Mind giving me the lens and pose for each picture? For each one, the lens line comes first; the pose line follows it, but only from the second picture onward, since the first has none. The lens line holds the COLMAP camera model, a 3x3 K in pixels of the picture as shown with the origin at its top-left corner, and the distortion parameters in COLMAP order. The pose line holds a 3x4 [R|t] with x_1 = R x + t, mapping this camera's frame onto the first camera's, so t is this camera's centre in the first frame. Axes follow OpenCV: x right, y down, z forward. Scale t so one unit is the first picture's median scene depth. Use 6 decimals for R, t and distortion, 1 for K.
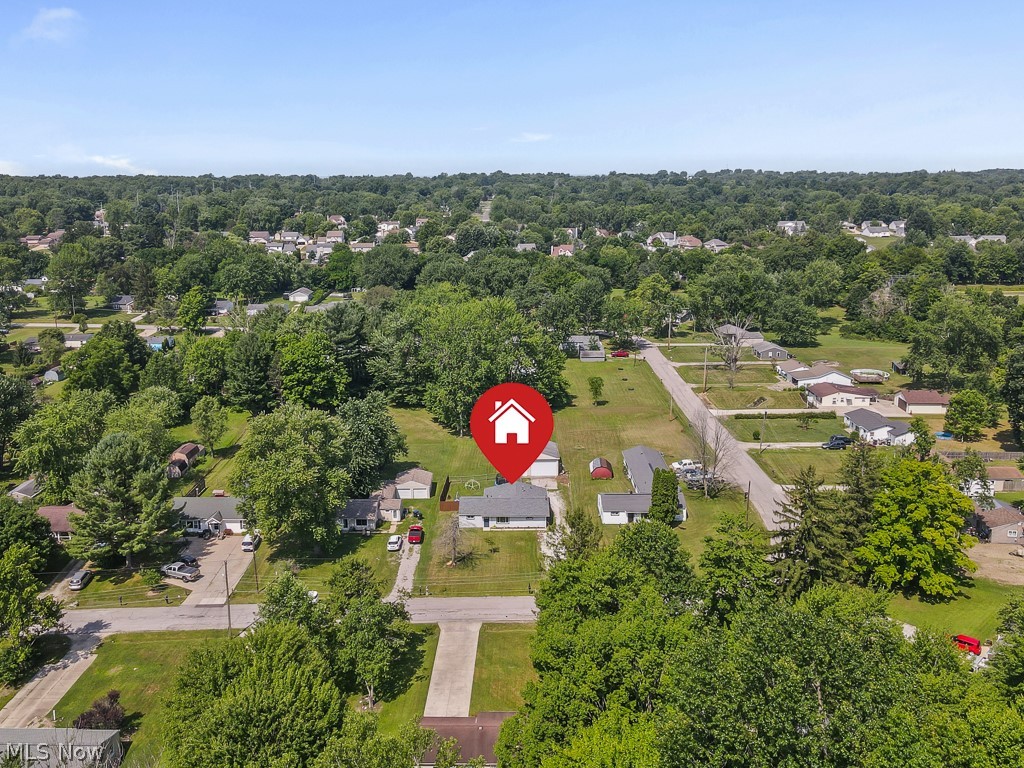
lens RADIAL K [[725.8, 0, 533.4], [0, 725.8, 383.7], [0, 0, 1]] dist [0.011896, 0.005870]
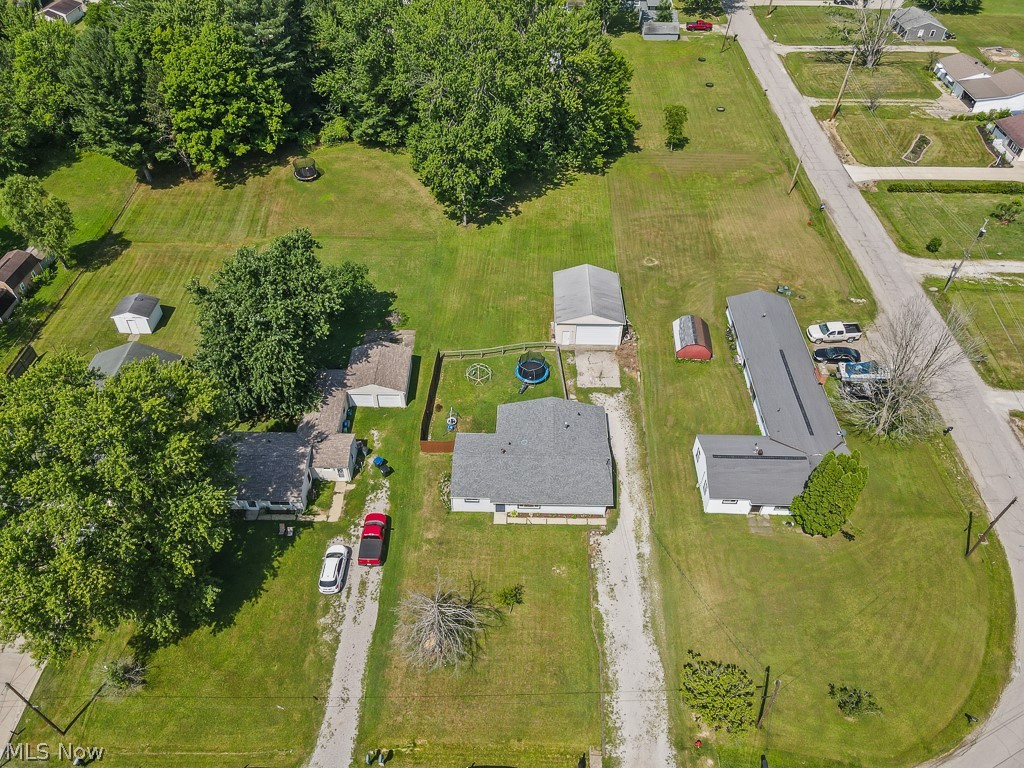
lens RADIAL K [[725.8, 0, 533.4], [0, 725.8, 383.7], [0, 0, 1]] dist [0.011896, 0.005870]
pose [[0.999029, 0.040984, -0.016196, -0.022219], [-0.028391, 0.879662, 0.474751, -0.107615], [0.033704, -0.473830, 0.879971, 0.364631]]
